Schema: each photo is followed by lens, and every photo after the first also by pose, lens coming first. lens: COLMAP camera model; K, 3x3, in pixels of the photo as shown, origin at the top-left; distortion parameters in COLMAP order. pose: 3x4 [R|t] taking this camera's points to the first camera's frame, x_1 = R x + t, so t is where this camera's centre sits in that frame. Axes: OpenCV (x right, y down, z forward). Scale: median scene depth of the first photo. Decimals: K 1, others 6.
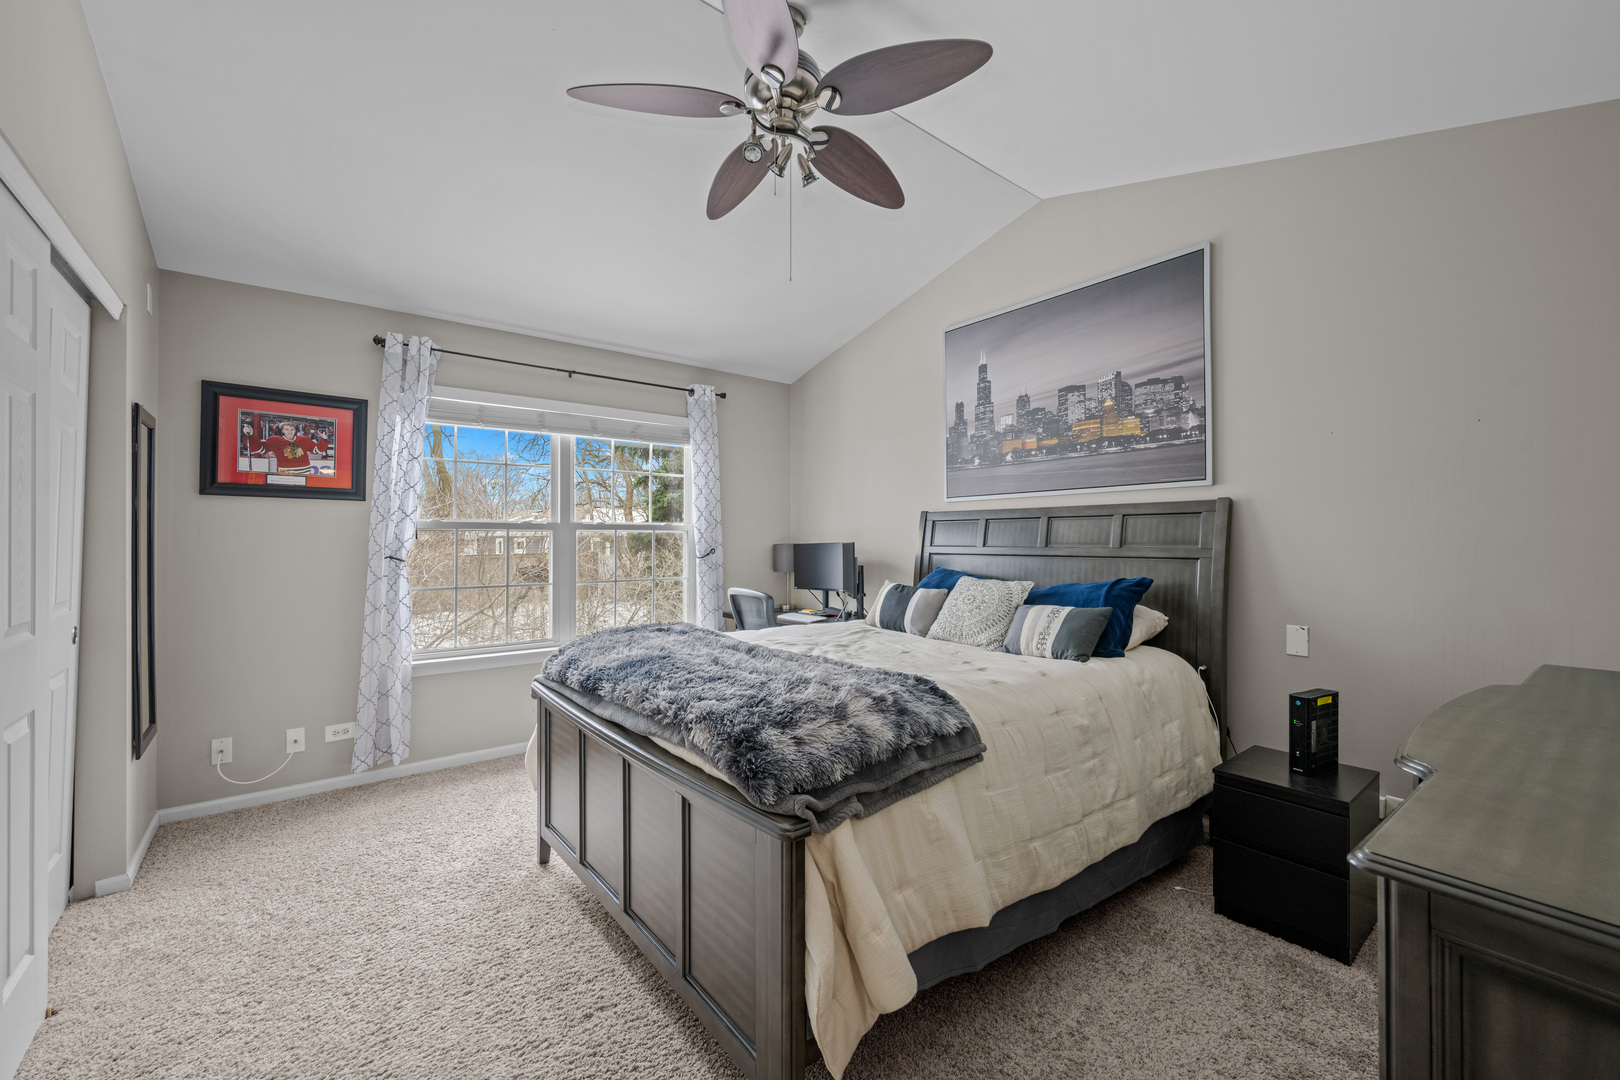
lens RADIAL K [[645.1, 0, 810.0], [0, 645.1, 540.0], [0, 0, 1]] dist [0.000033, -0.000003]
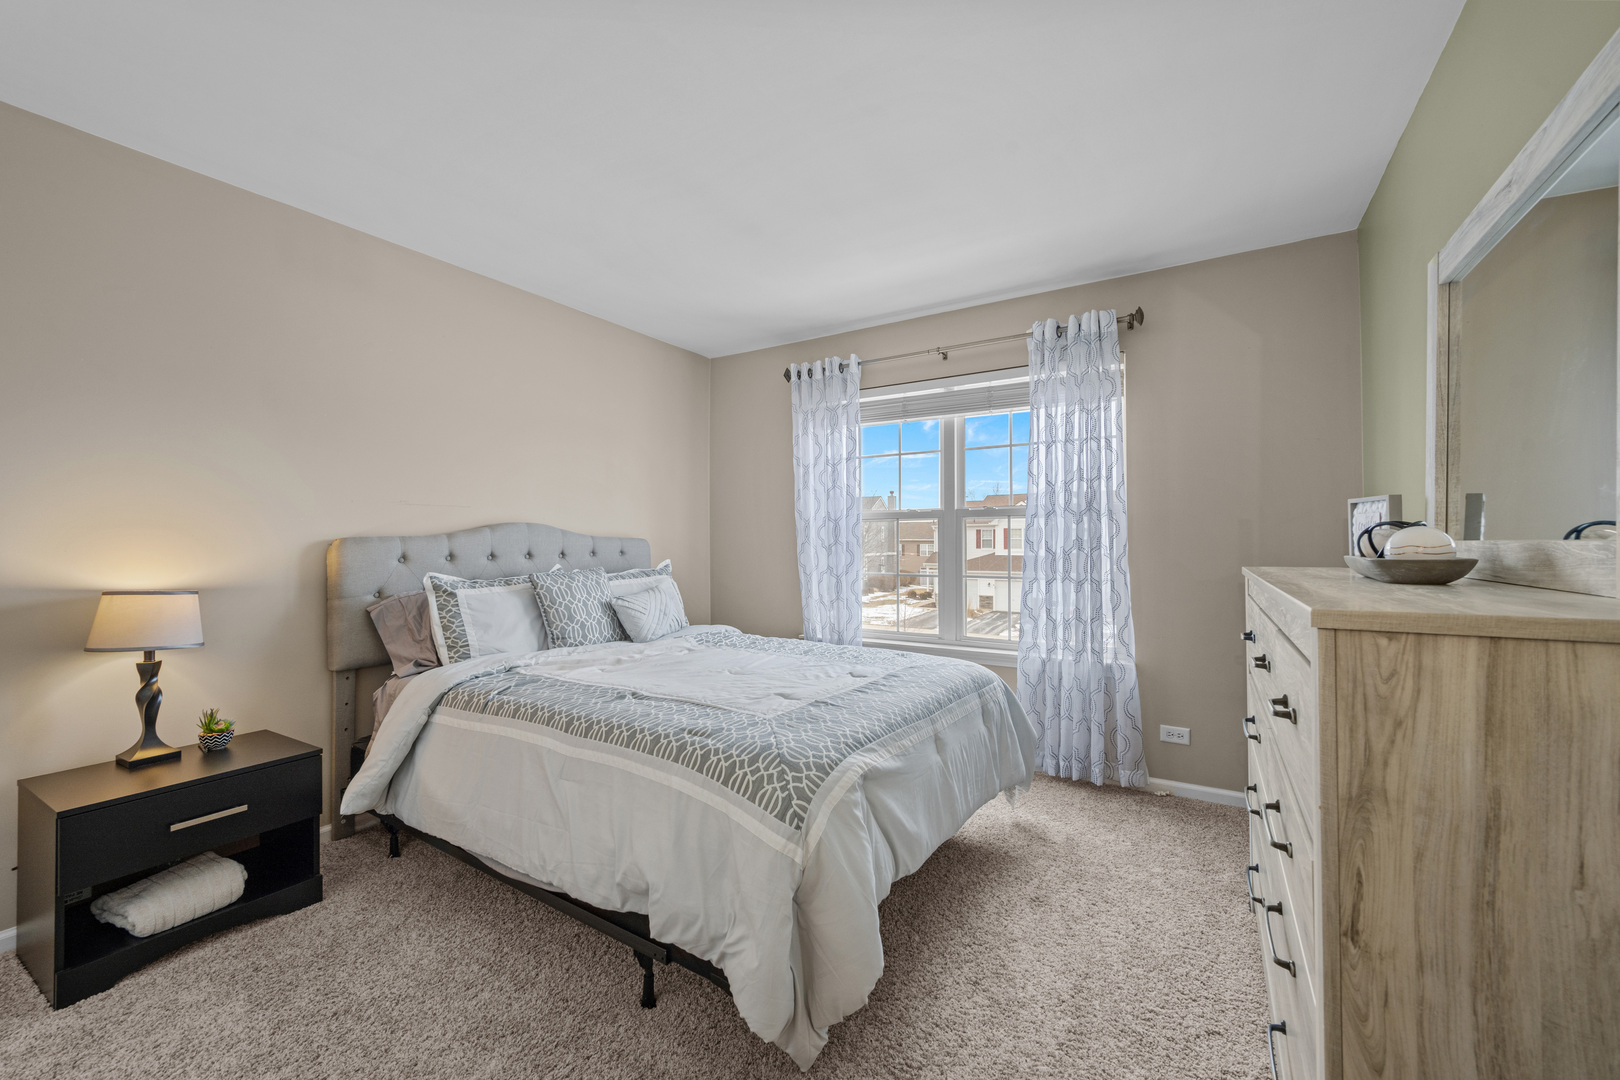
lens RADIAL K [[645.1, 0, 810.0], [0, 645.1, 540.0], [0, 0, 1]] dist [0.000033, -0.000003]
pose [[0.338541, 0.001016, -0.940951, 0.451686], [0.006065, 0.999976, 0.003262, 0.012908], [0.940932, -0.006811, 0.338526, 0.493668]]
